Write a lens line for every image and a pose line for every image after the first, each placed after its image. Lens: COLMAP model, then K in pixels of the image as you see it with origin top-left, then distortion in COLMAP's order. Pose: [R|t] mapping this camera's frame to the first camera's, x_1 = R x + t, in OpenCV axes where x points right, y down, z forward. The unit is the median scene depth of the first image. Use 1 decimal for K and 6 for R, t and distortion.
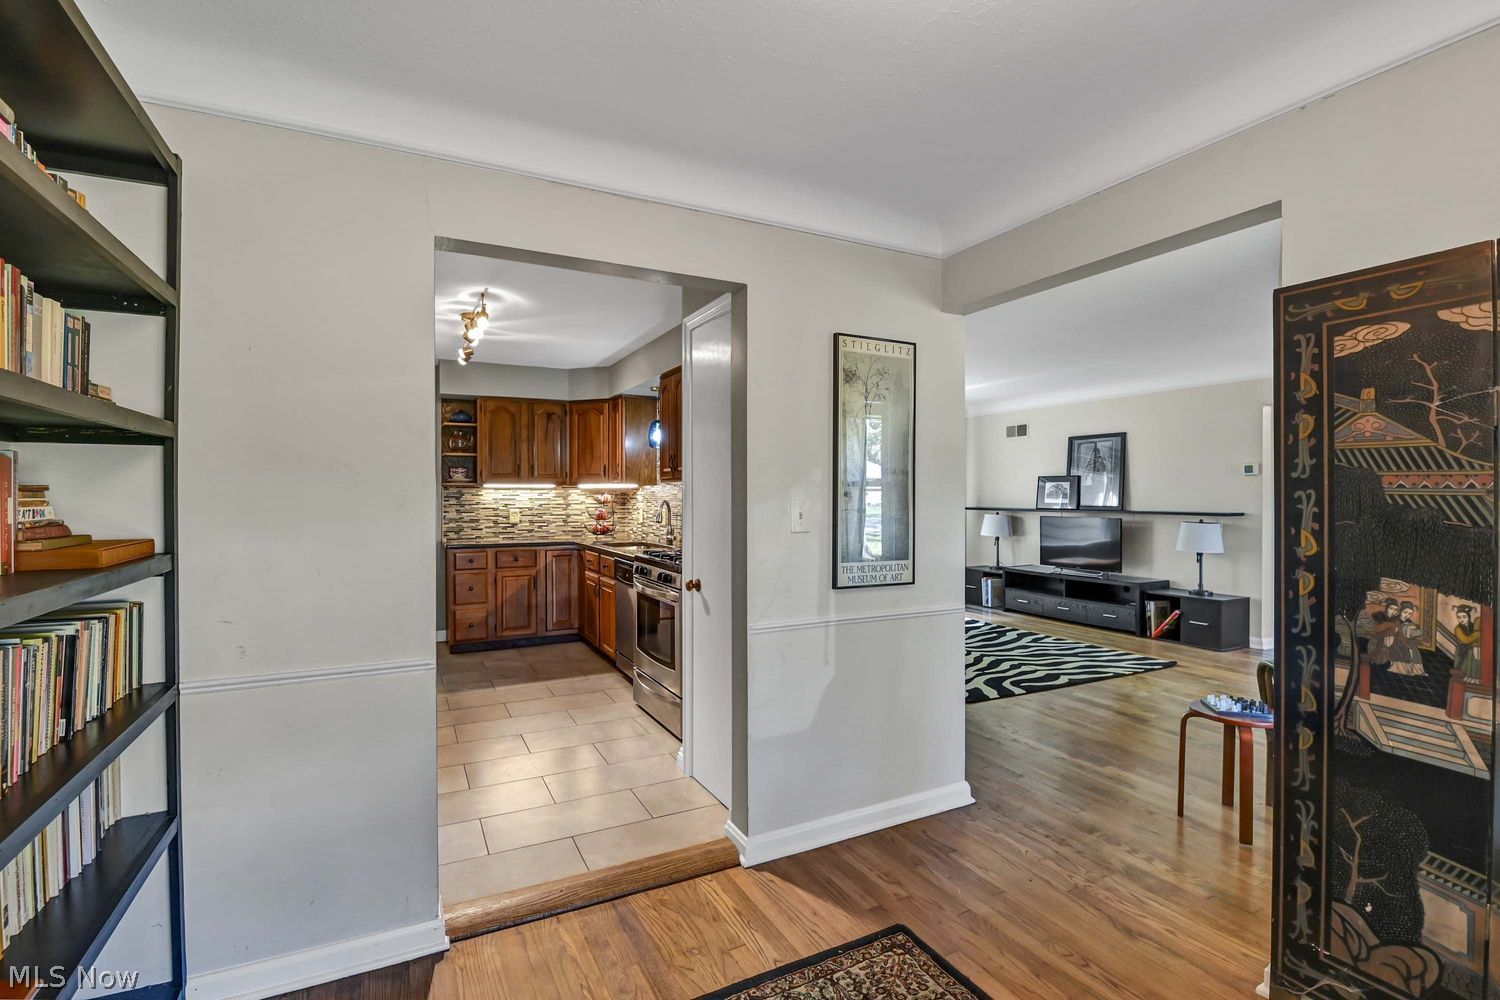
lens RADIAL K [[716.3, 0, 788.5], [0, 716.3, 497.4], [0, 0, 1]] dist [0.005251, -0.007310]
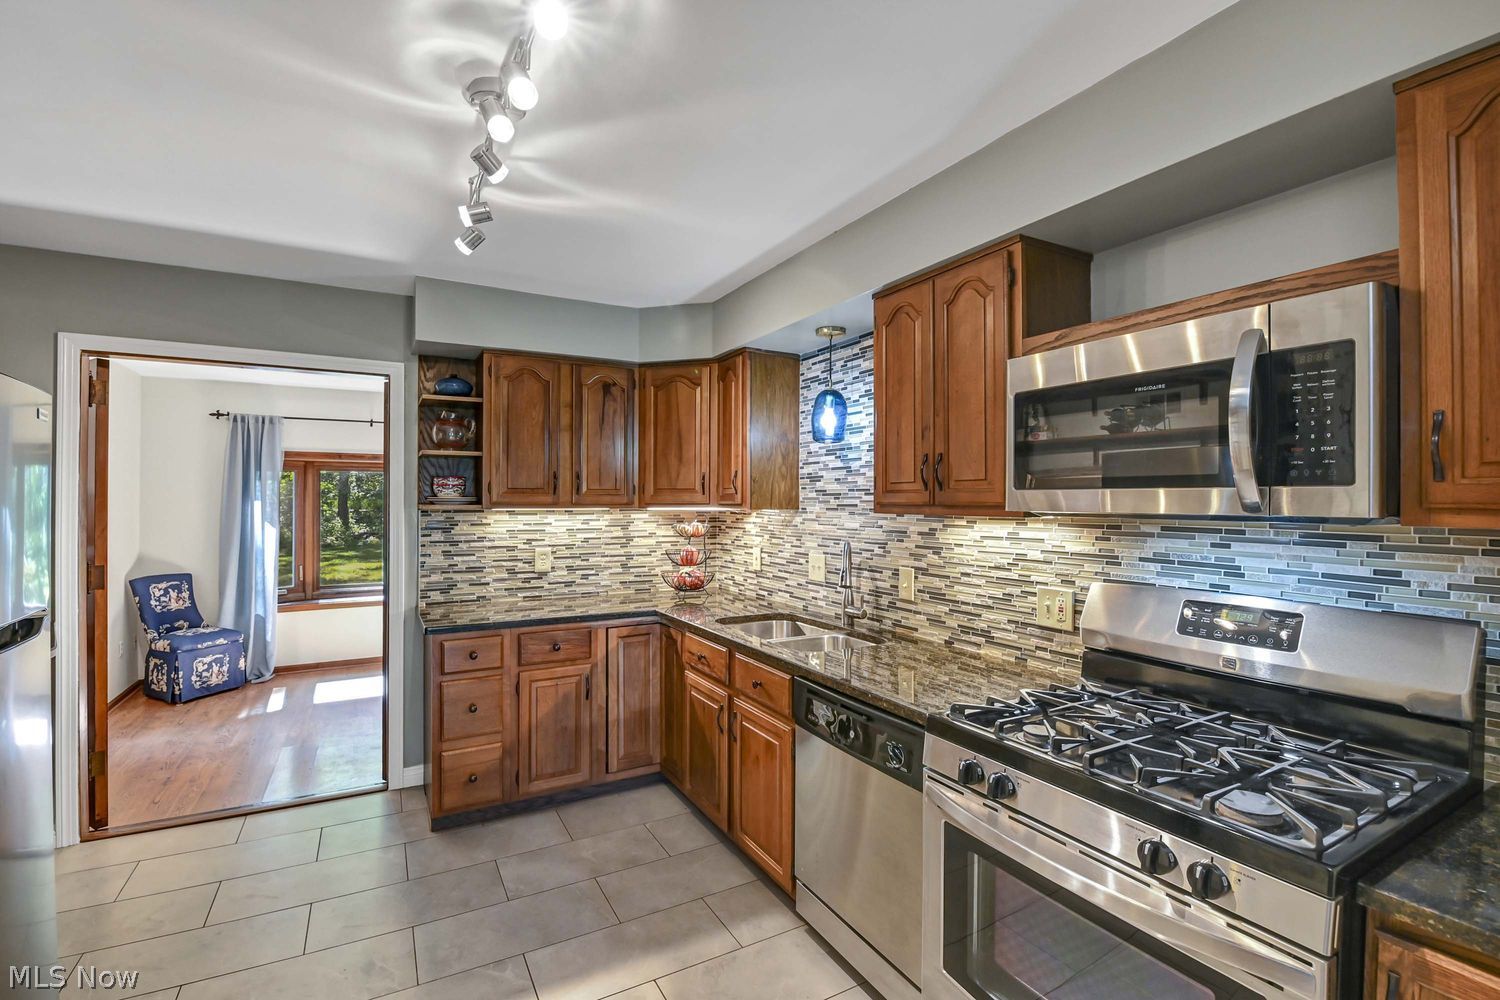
lens RADIAL K [[662.9, 0, 769.3], [0, 662.9, 497.5], [0, 0, 1]] dist [-0.003265, -0.006360]
pose [[0.999450, 0.005551, 0.032707, -0.224053], [-0.005434, 0.999978, -0.003671, -0.024542], [-0.032727, 0.003492, 0.999458, 0.470040]]
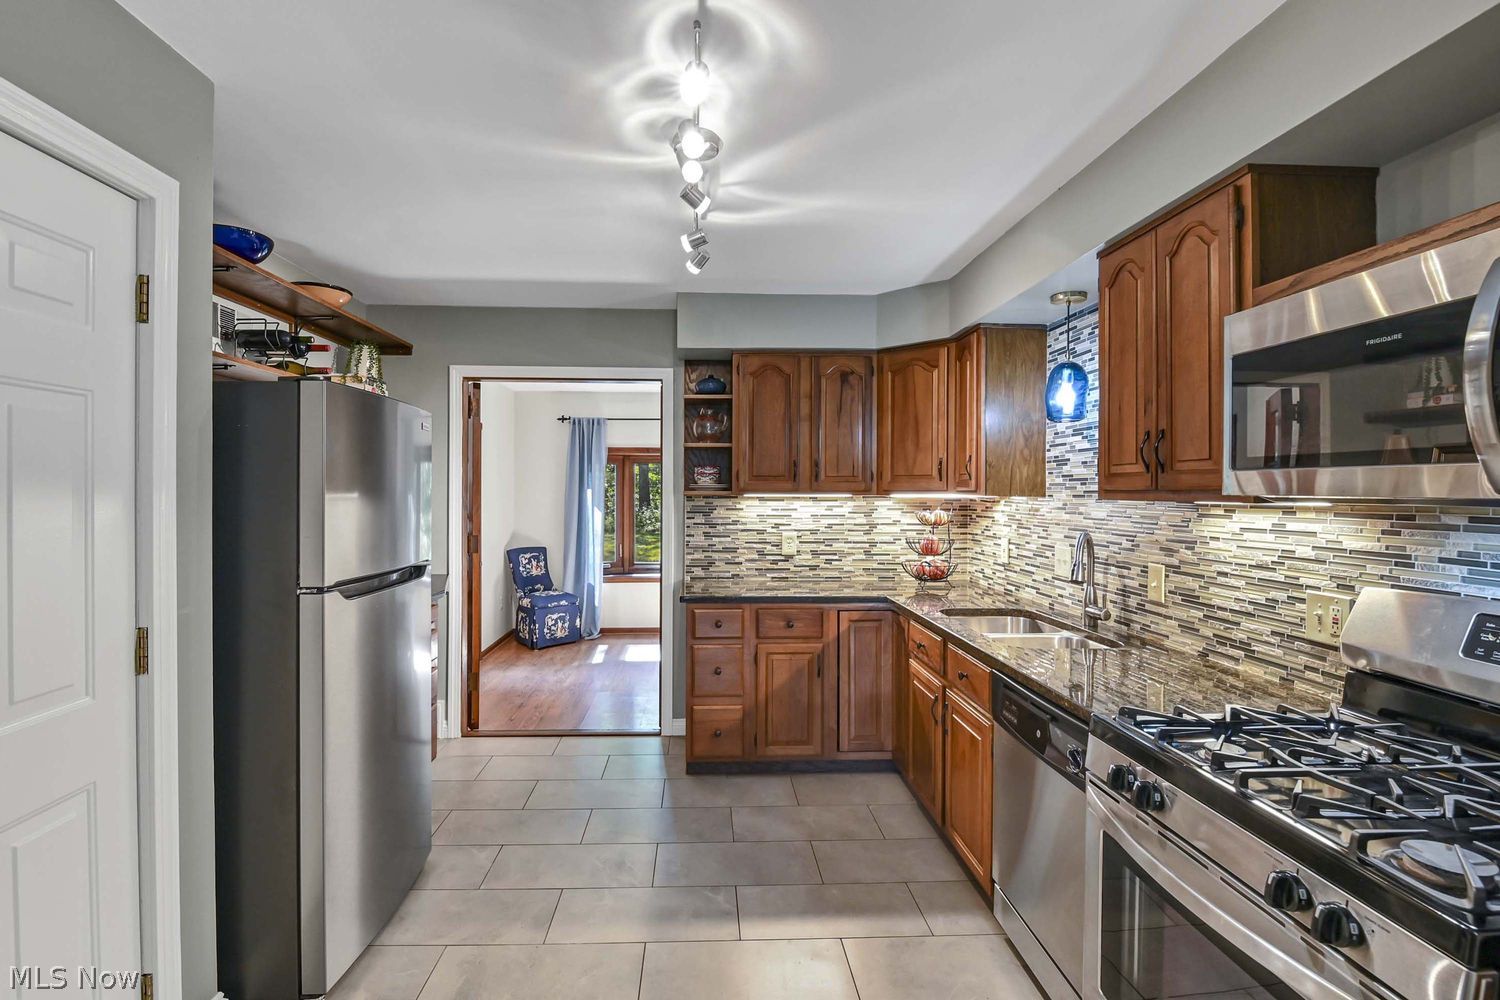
lens RADIAL K [[716.3, 0, 749.7], [0, 716.3, 492.1], [0, 0, 1]] dist [0.005251, -0.007310]
pose [[0.904697, 0.006926, -0.425998, -0.155616], [-0.005483, 0.999974, 0.004613, -0.021631], [0.426019, -0.001838, 0.904712, 0.440724]]
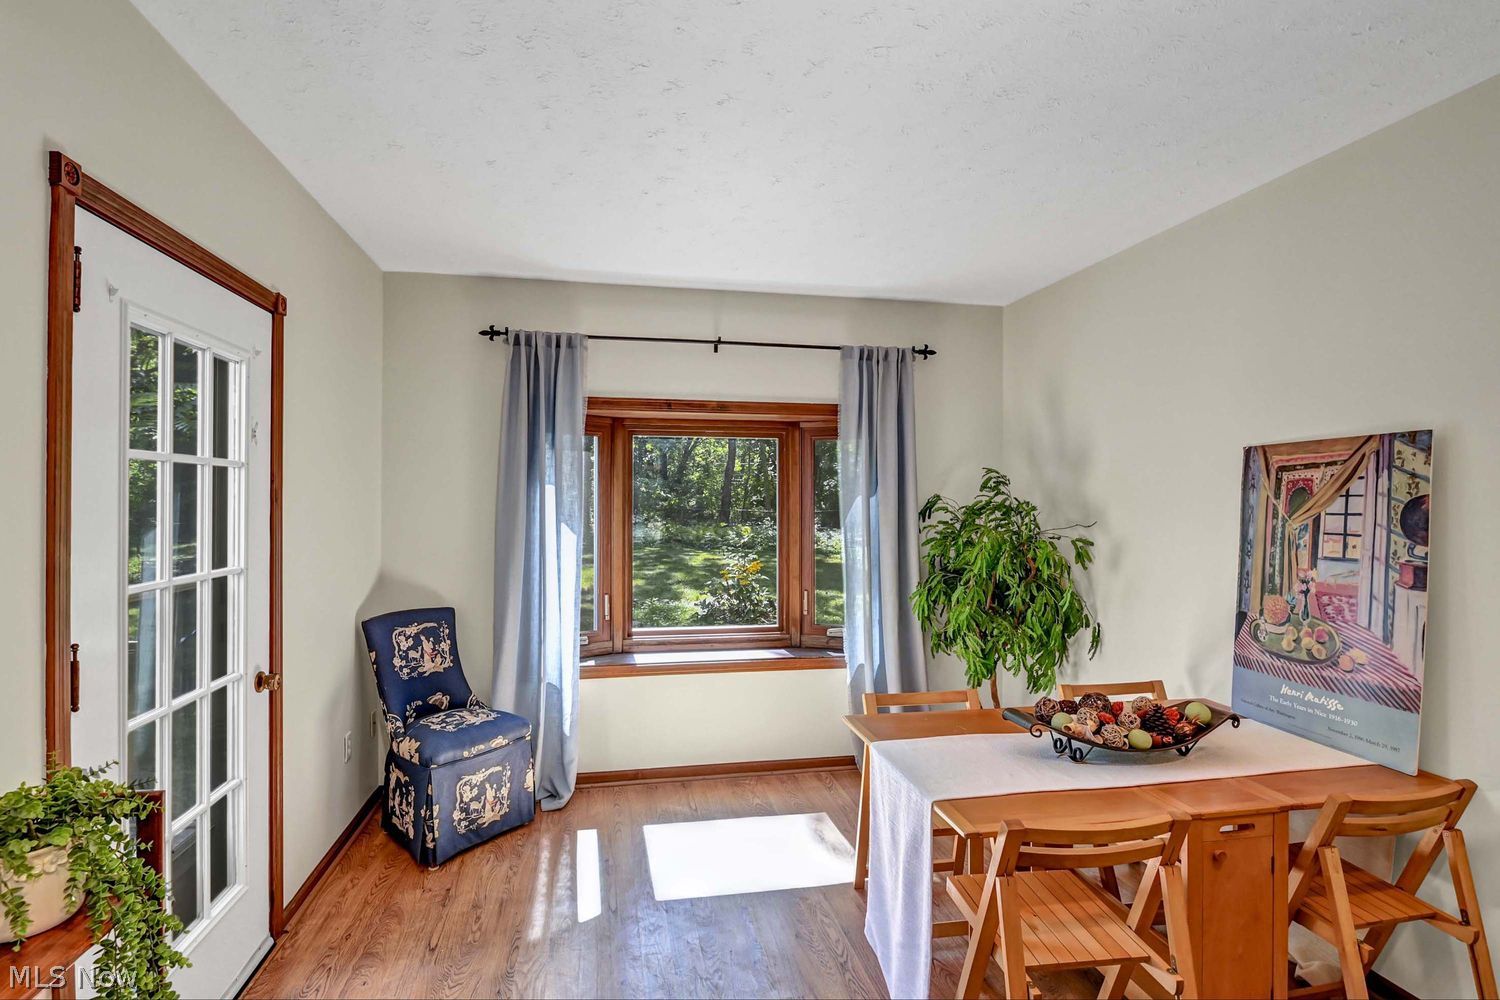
lens RADIAL K [[716.3, 0, 732.3], [0, 716.3, 504.0], [0, 0, 1]] dist [0.005251, -0.007310]
pose [[0.949398, 0.017326, -0.313597, -0.562993], [-0.013873, 0.999816, 0.013239, -0.012917], [0.313768, -0.008219, 0.949464, 0.884171]]
